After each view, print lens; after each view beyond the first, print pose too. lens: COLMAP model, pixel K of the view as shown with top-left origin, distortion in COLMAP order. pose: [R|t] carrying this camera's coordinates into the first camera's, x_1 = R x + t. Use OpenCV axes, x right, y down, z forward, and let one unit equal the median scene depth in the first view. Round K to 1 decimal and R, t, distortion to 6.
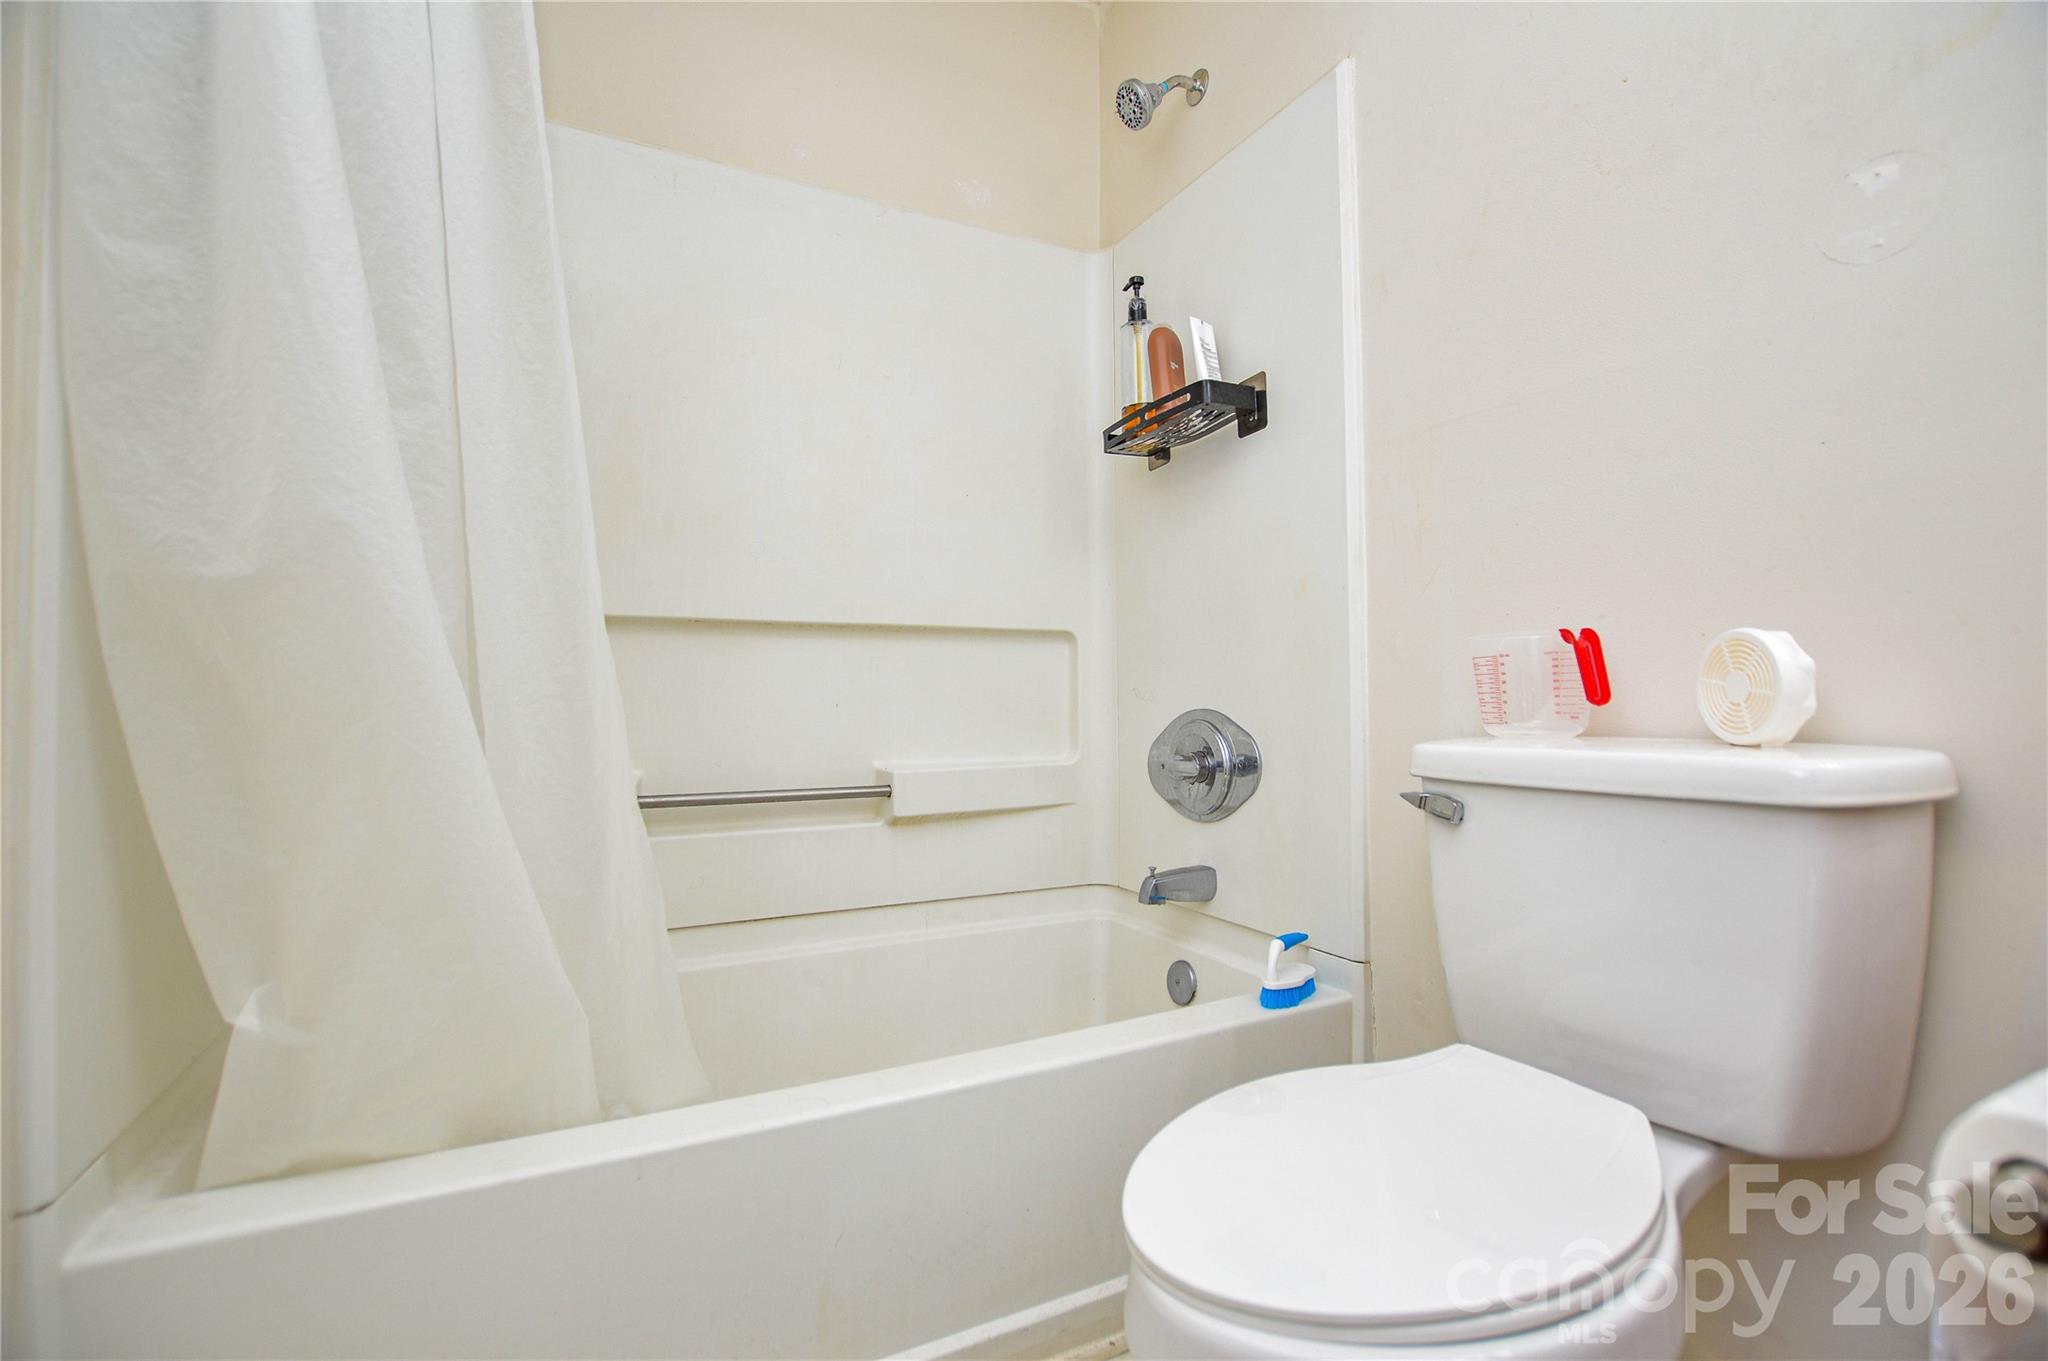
lens RADIAL K [[934.4, 0, 1024.0], [0, 934.4, 680.5], [0, 0, 1]] dist [-0.028769, 0.000237]
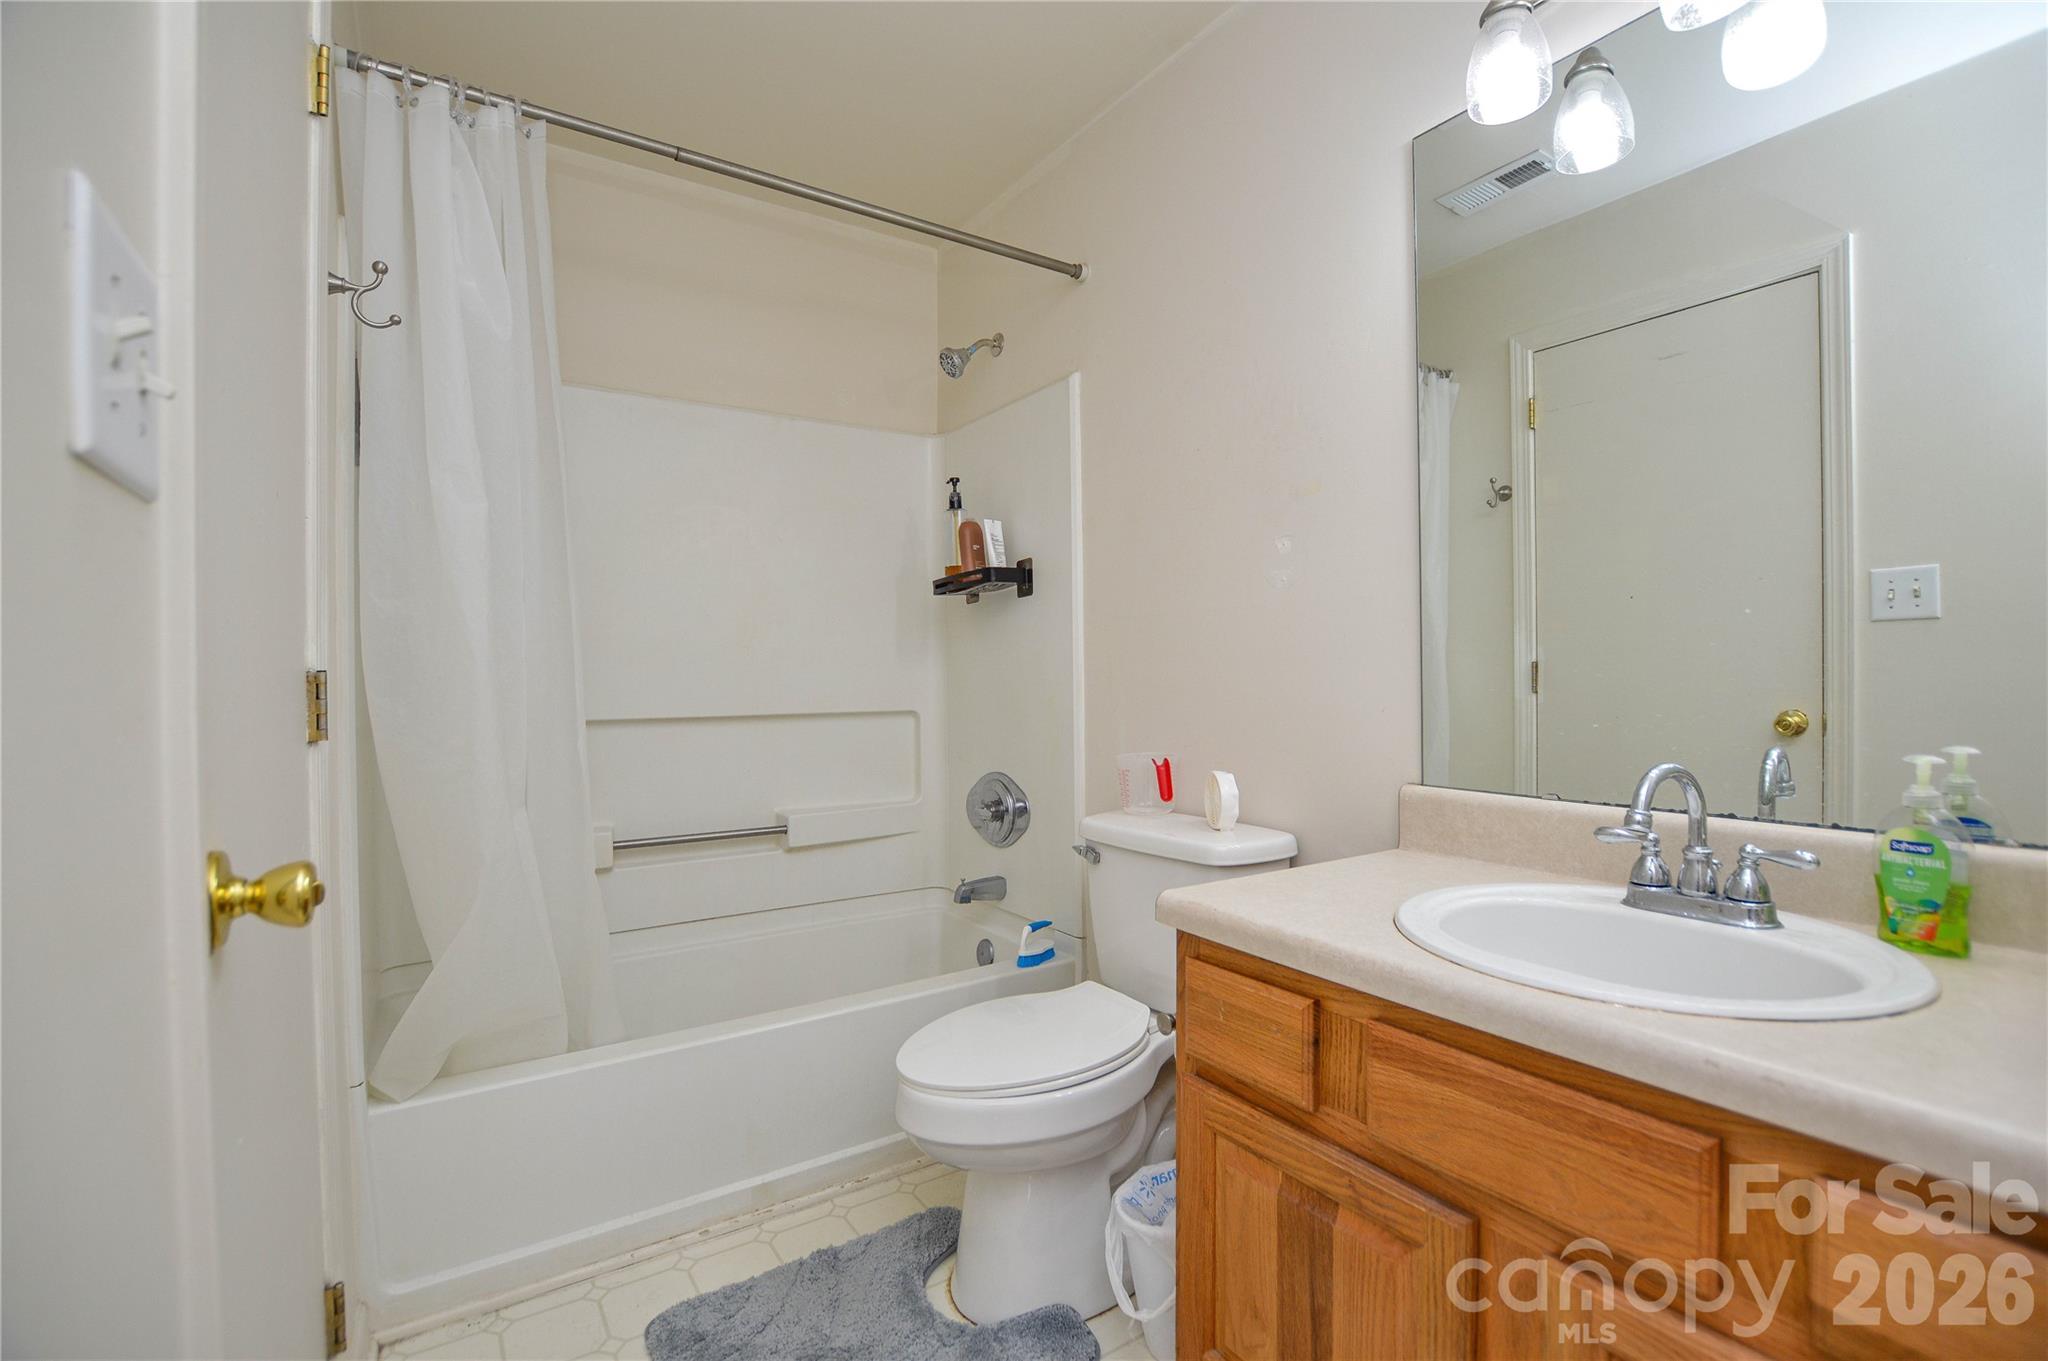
lens RADIAL K [[893.6, 0, 1017.5], [0, 893.6, 668.9], [0, 0, 1]] dist [-0.026910, -0.000084]
pose [[0.993452, -0.006200, 0.114085, 0.061725], [0.006042, 0.999980, 0.001729, -0.144041], [-0.114093, -0.001028, 0.993470, -0.455139]]
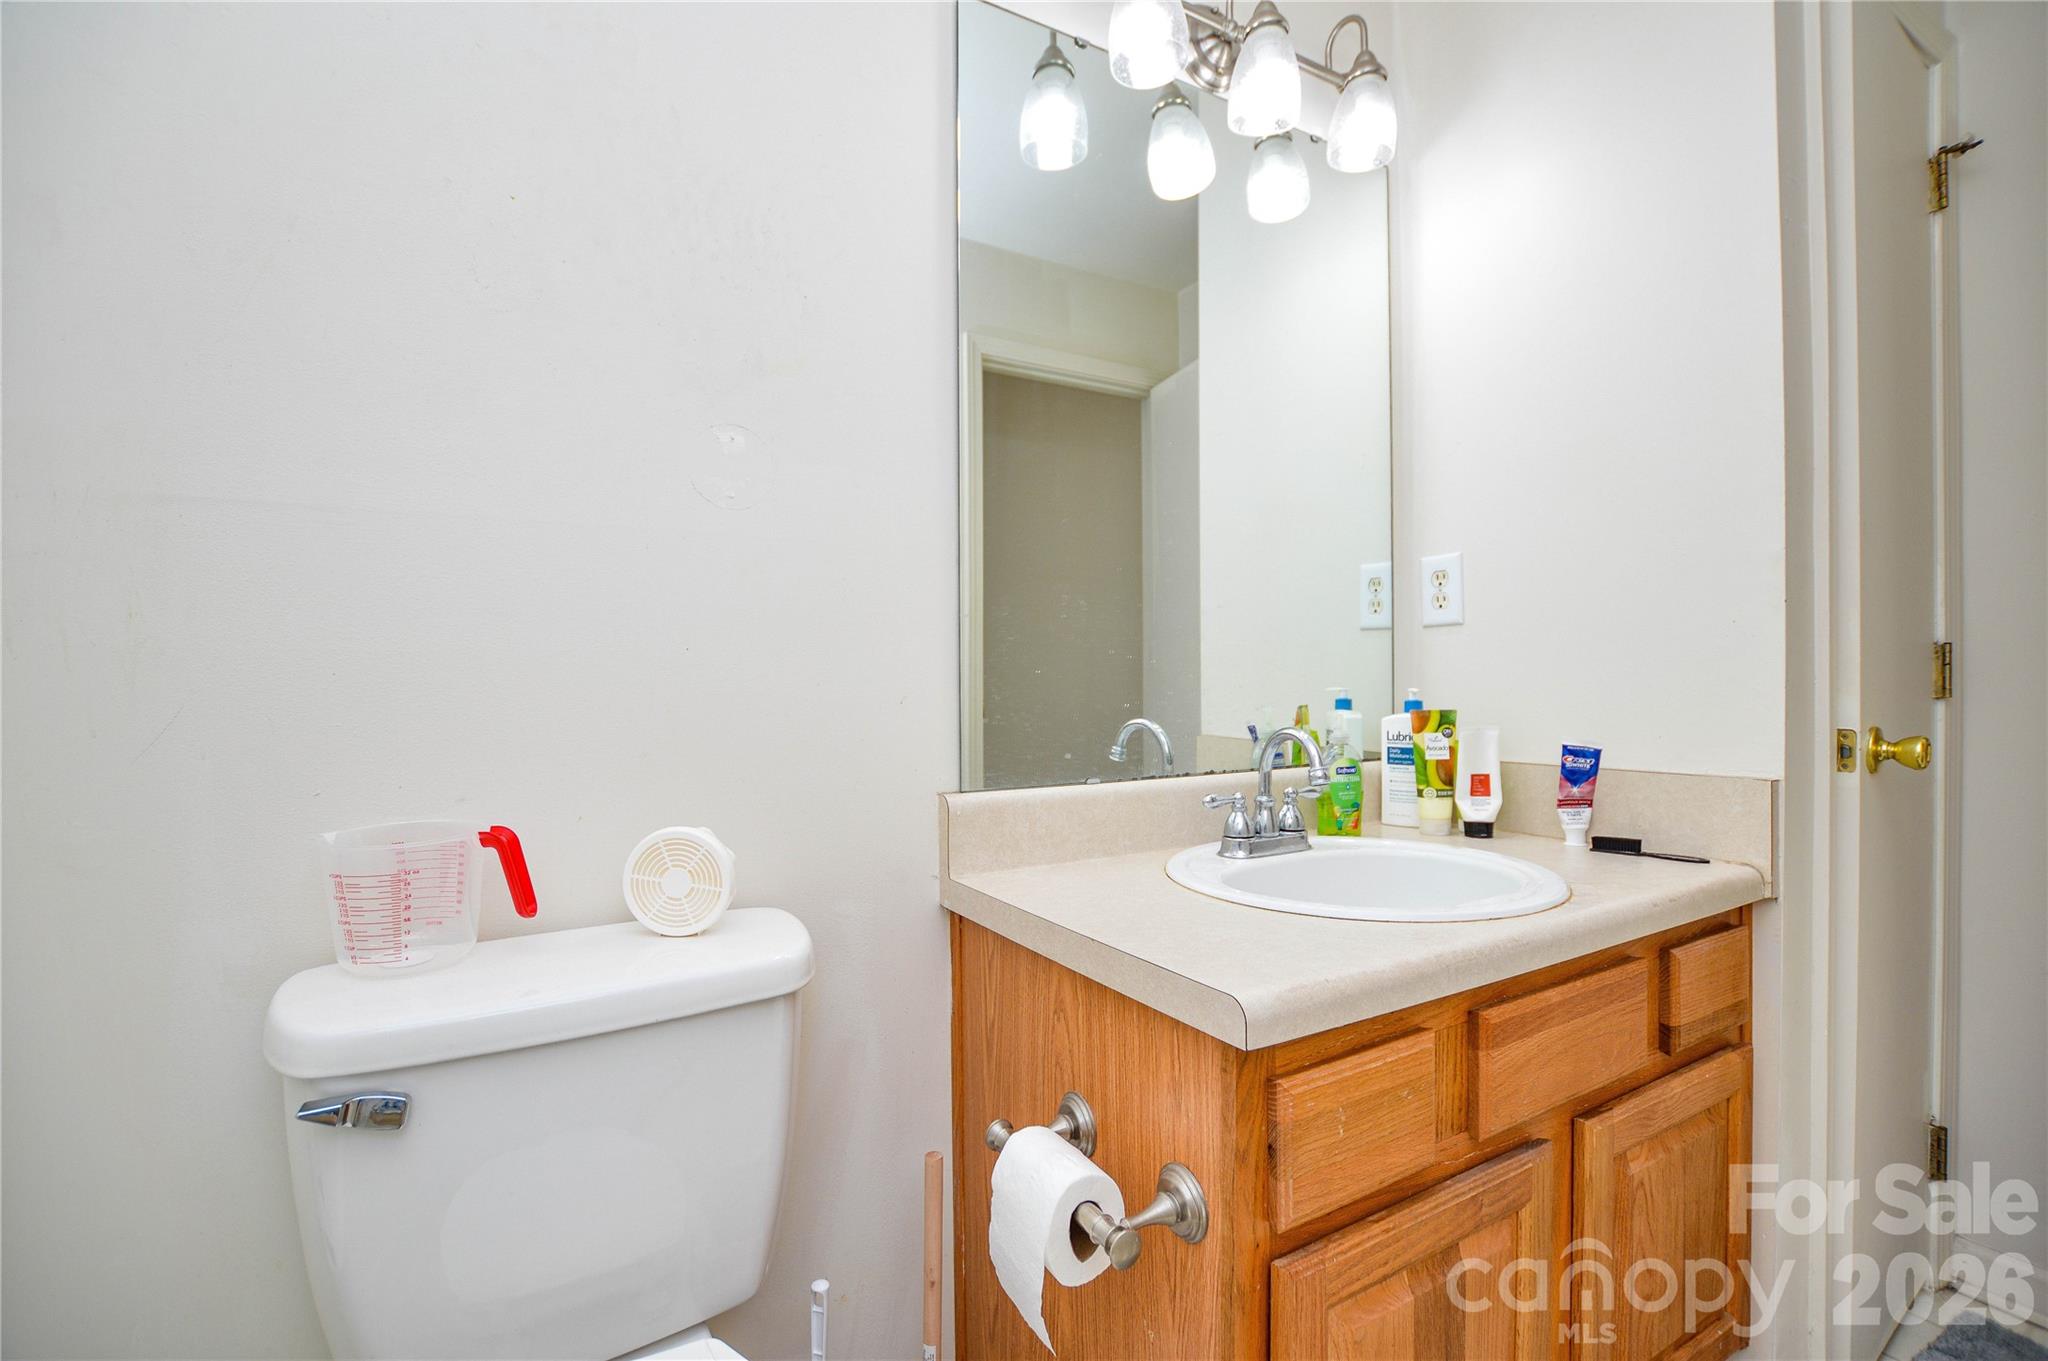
lens RADIAL K [[934.4, 0, 1024.0], [0, 934.4, 680.5], [0, 0, 1]] dist [-0.028769, 0.000237]
pose [[-0.063499, -0.003721, 0.997975, -0.163903], [-0.001340, 0.999992, 0.003644, -0.116845], [-0.997981, -0.001106, -0.063503, 0.335099]]
